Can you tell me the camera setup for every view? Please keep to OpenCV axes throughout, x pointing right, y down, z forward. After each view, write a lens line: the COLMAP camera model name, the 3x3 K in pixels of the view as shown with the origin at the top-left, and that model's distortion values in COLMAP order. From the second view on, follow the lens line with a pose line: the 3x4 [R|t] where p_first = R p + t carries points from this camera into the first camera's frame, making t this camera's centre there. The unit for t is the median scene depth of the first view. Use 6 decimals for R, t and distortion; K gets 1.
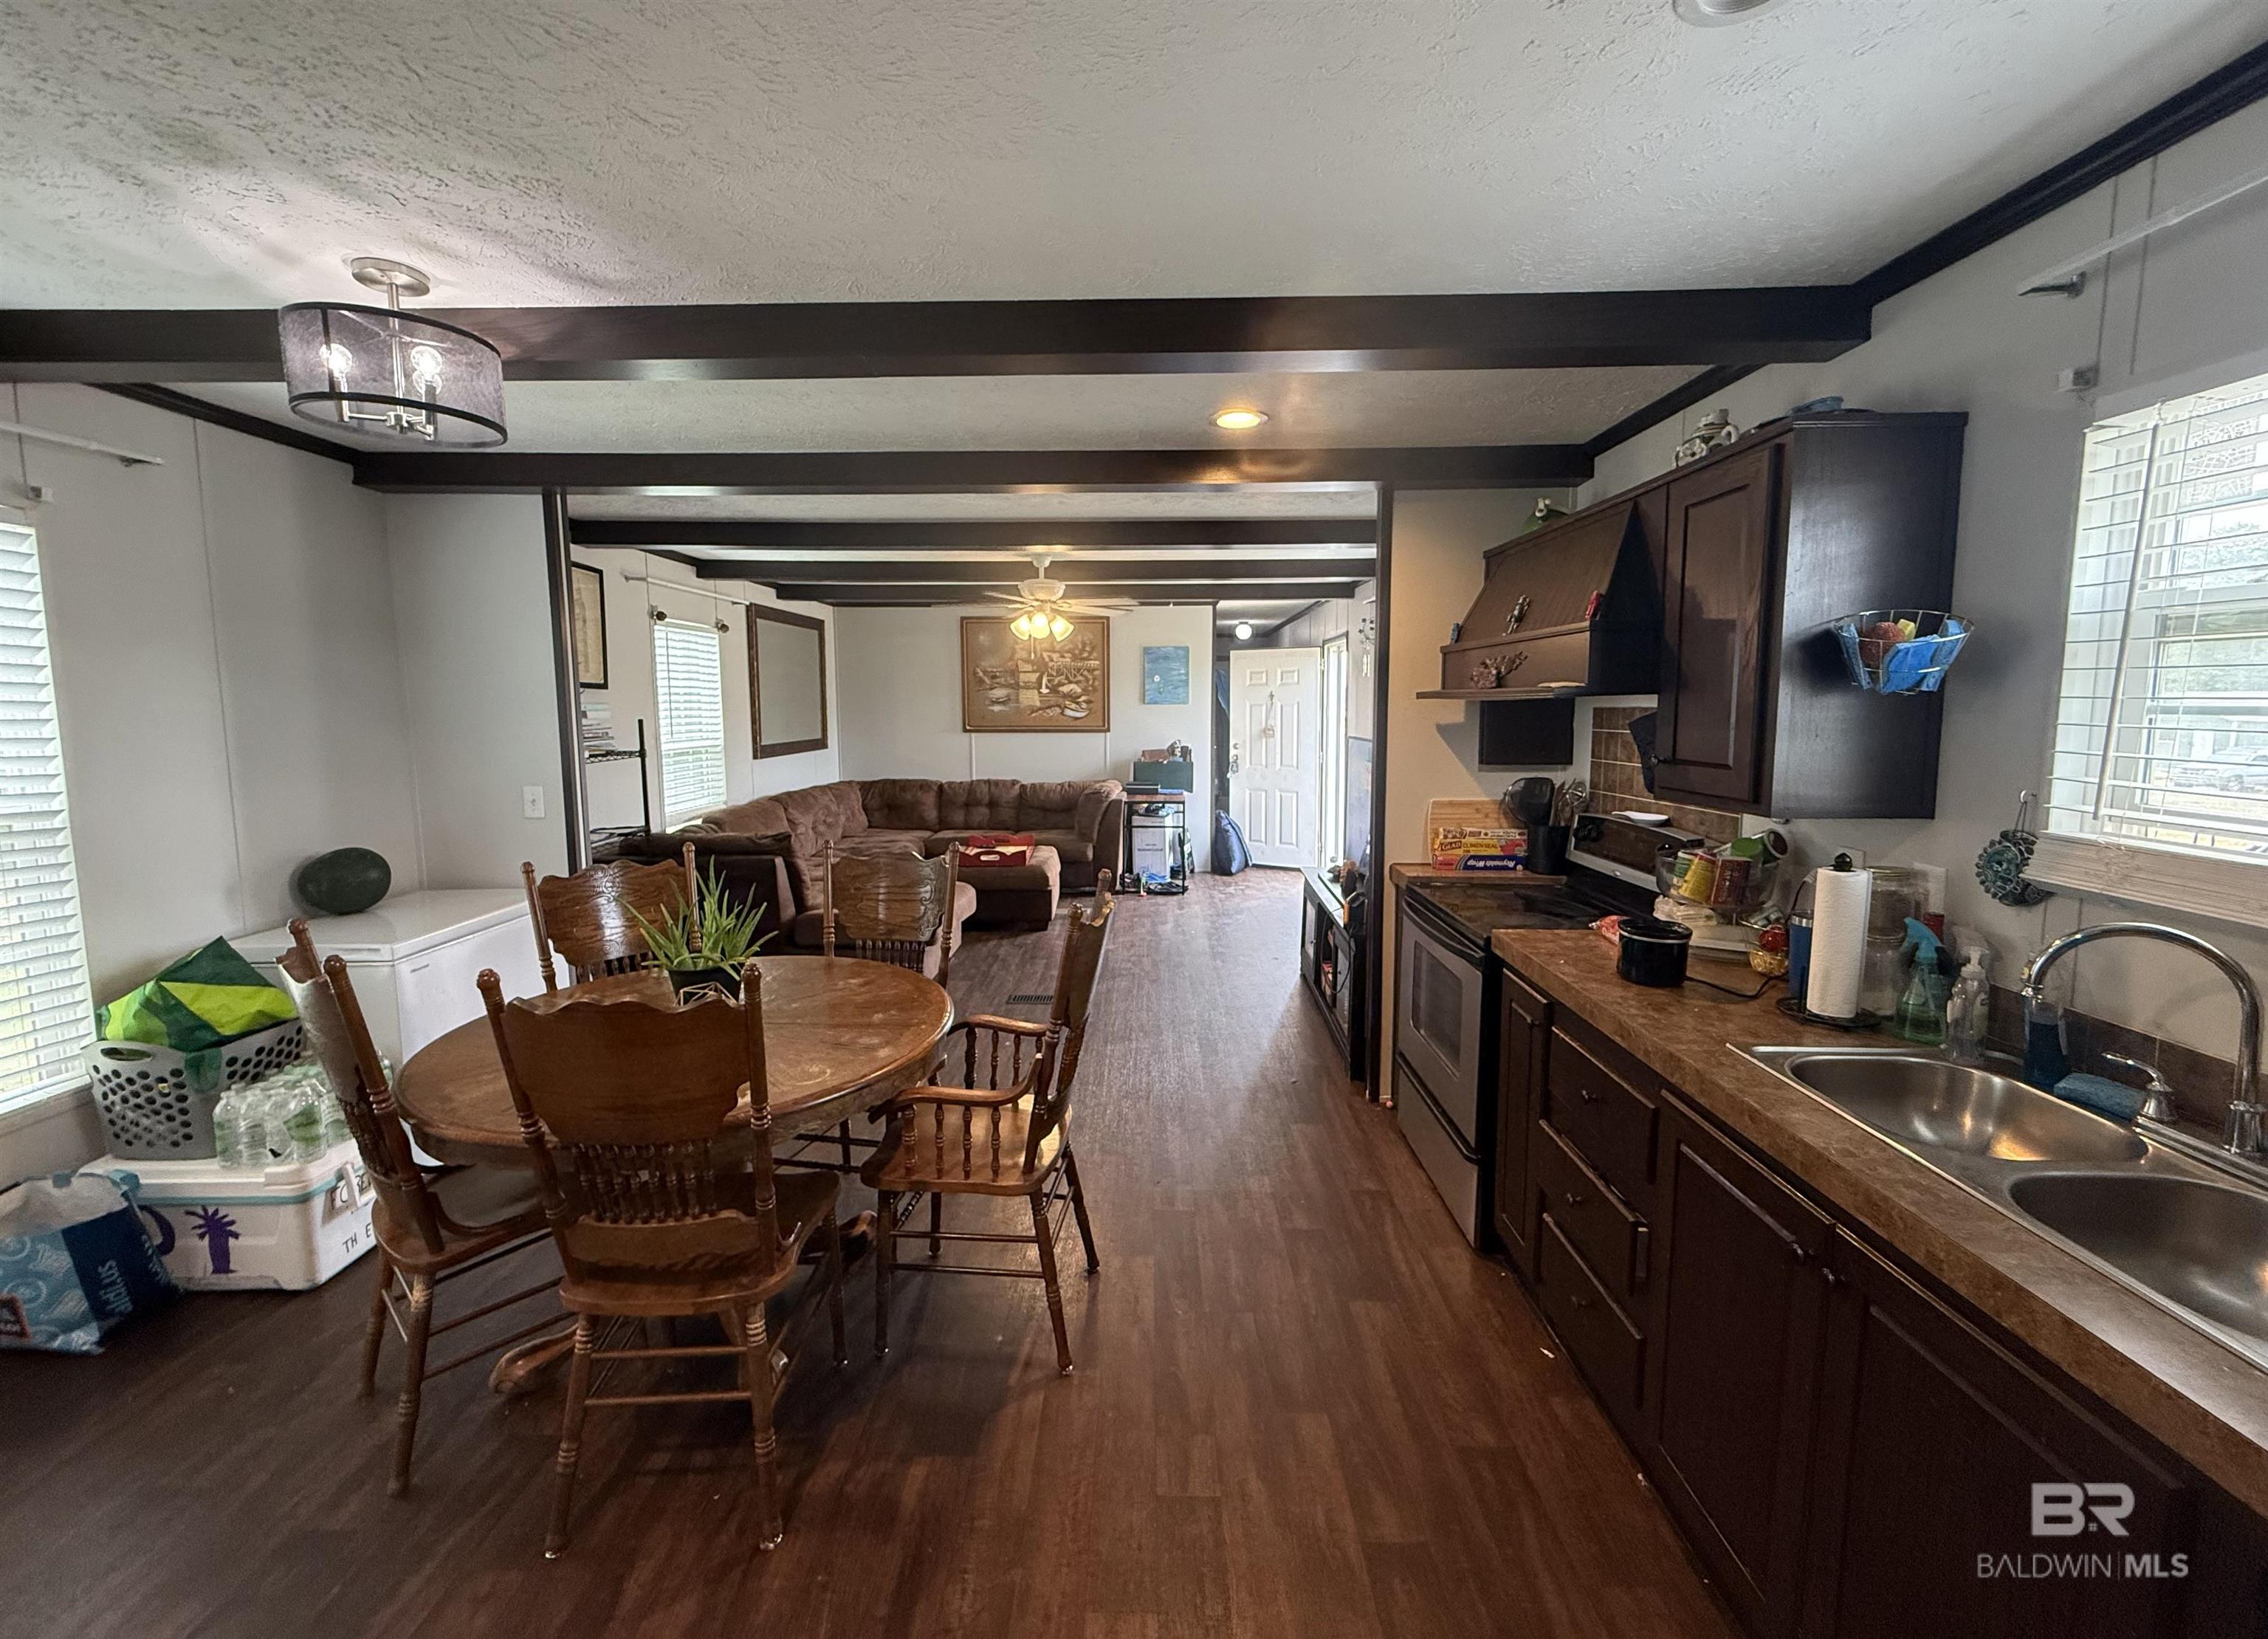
lens RADIAL K [[910.8, 0, 1125.7], [0, 910.8, 790.9], [0, 0, 1]] dist [-0.001130, -0.000245]
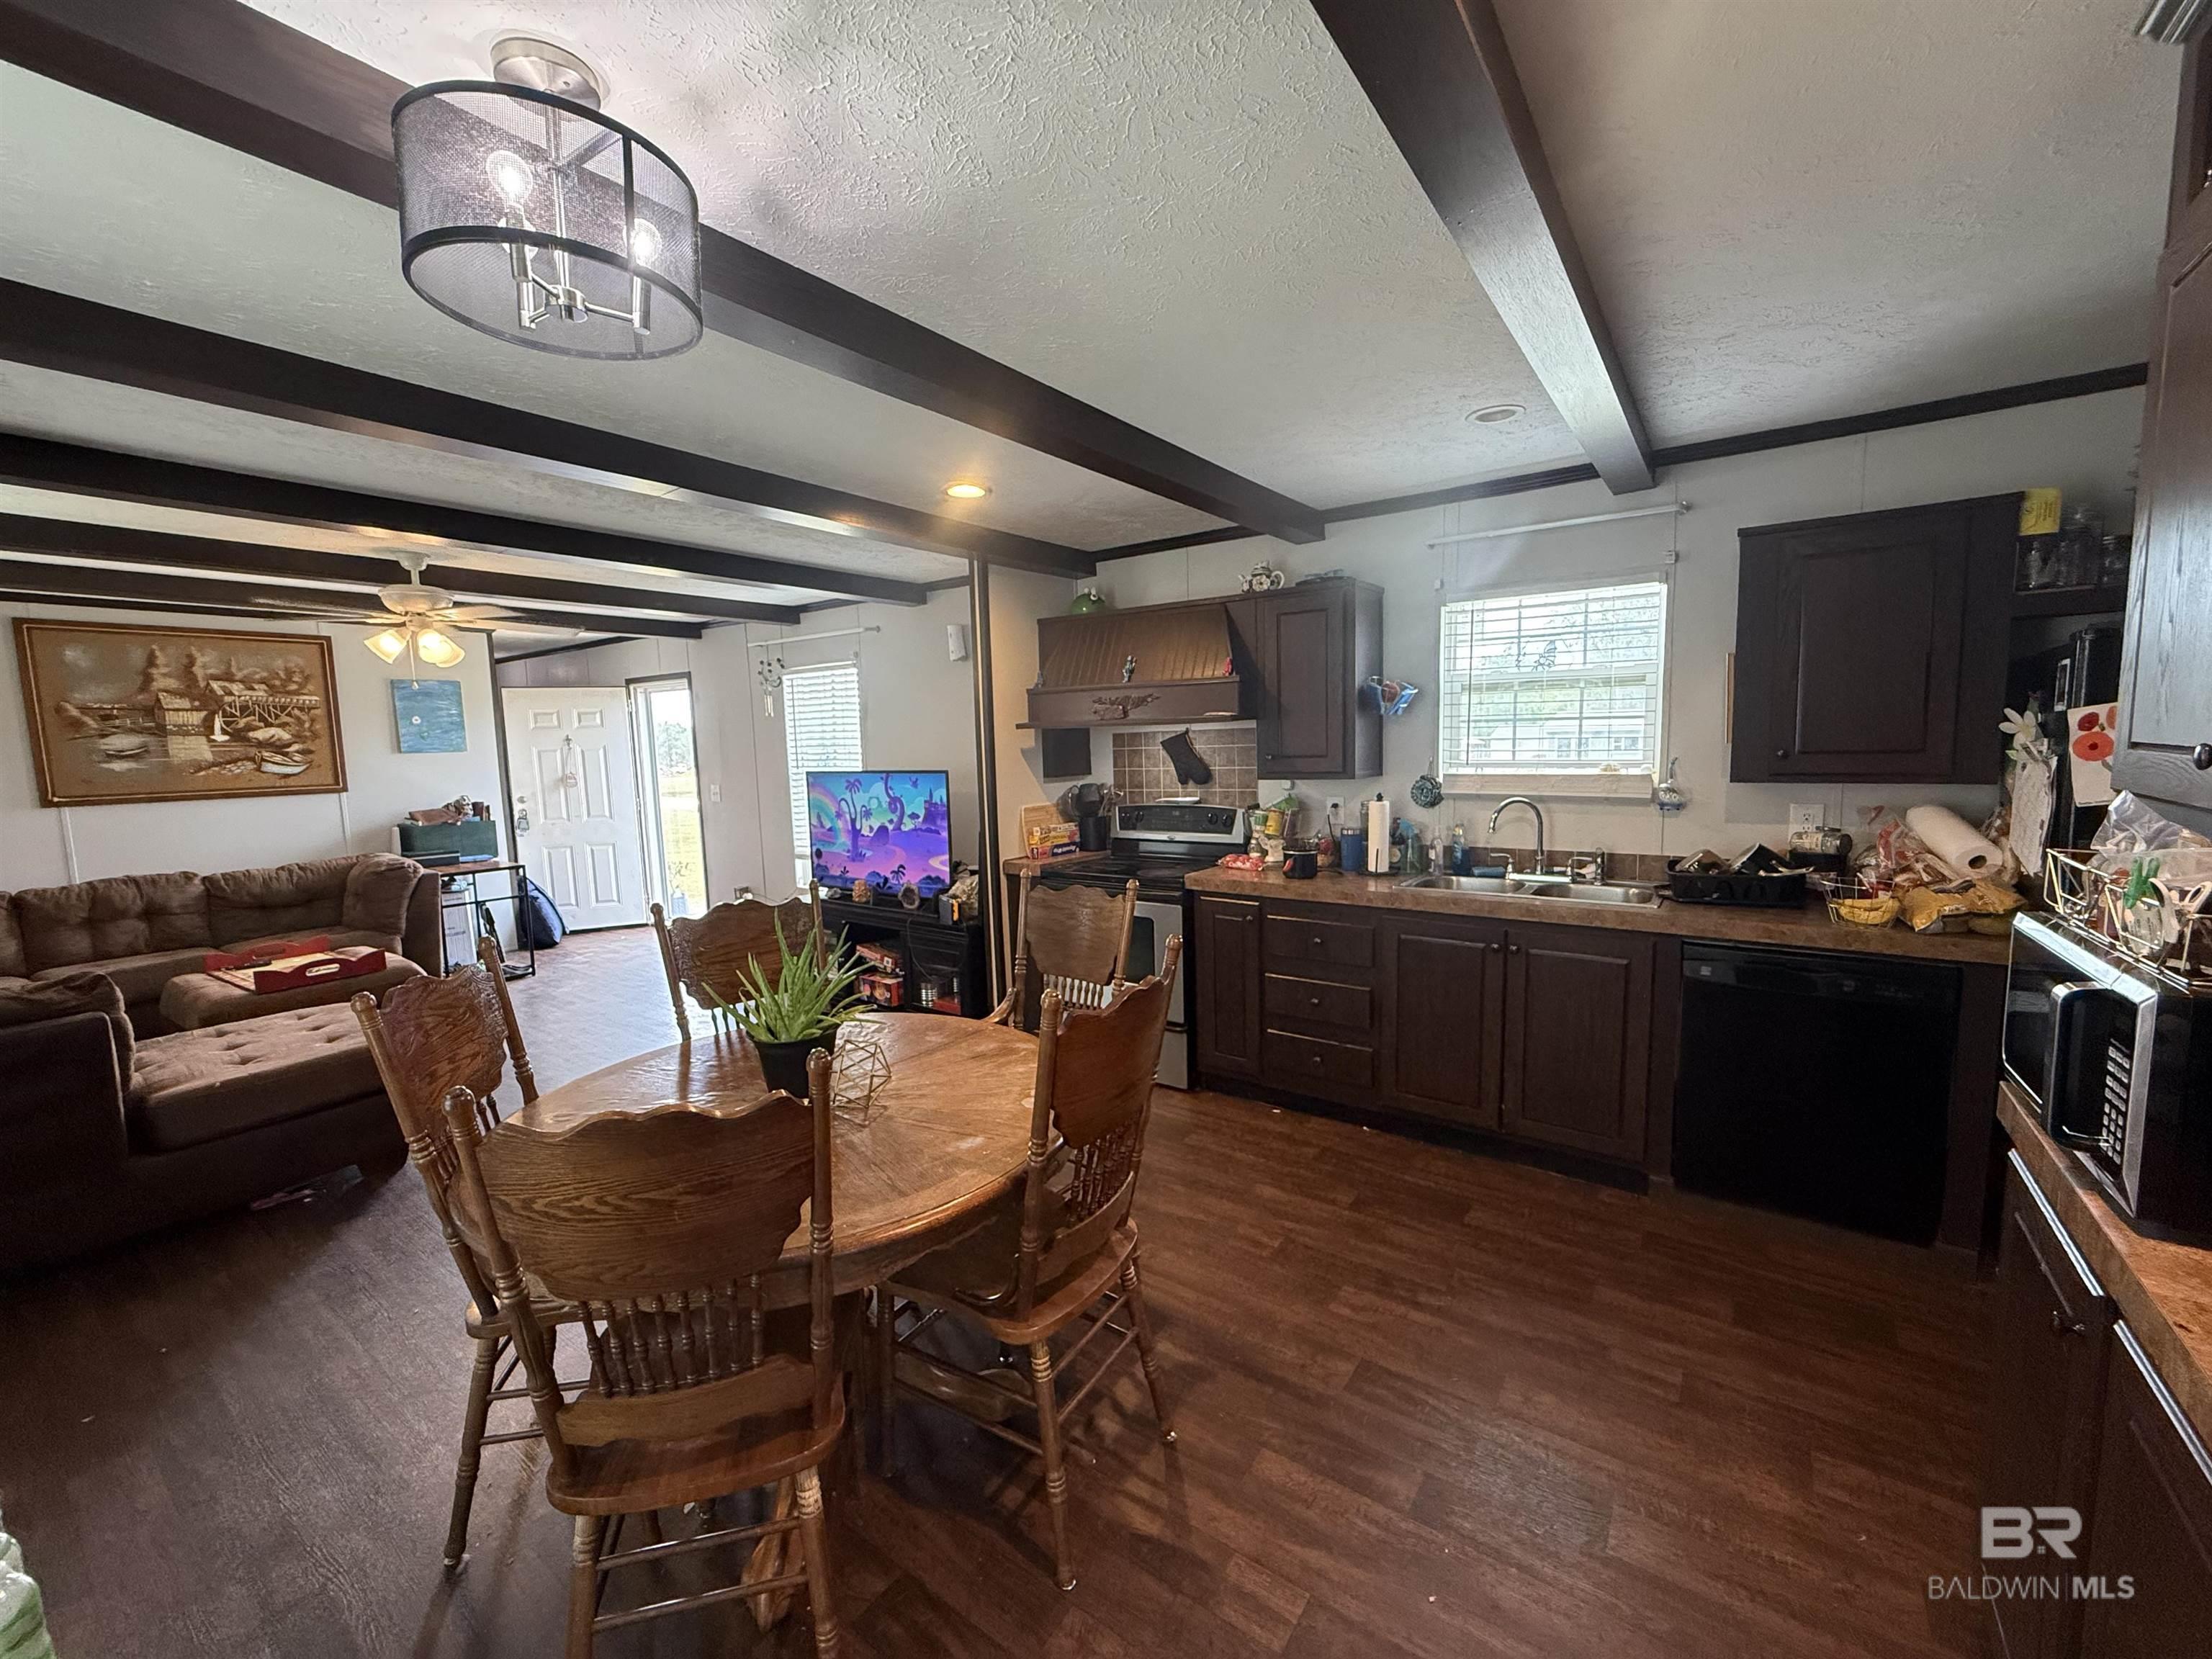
lens RADIAL K [[888.2, 0, 1108.3], [0, 888.2, 832.2], [0, 0, 1]] dist [0.001576, -0.000283]
pose [[0.564296, -0.101623, 0.819294, -0.275242], [0.105972, 0.993102, 0.050193, -0.002281], [-0.818743, 0.058499, 0.571172, 0.077881]]
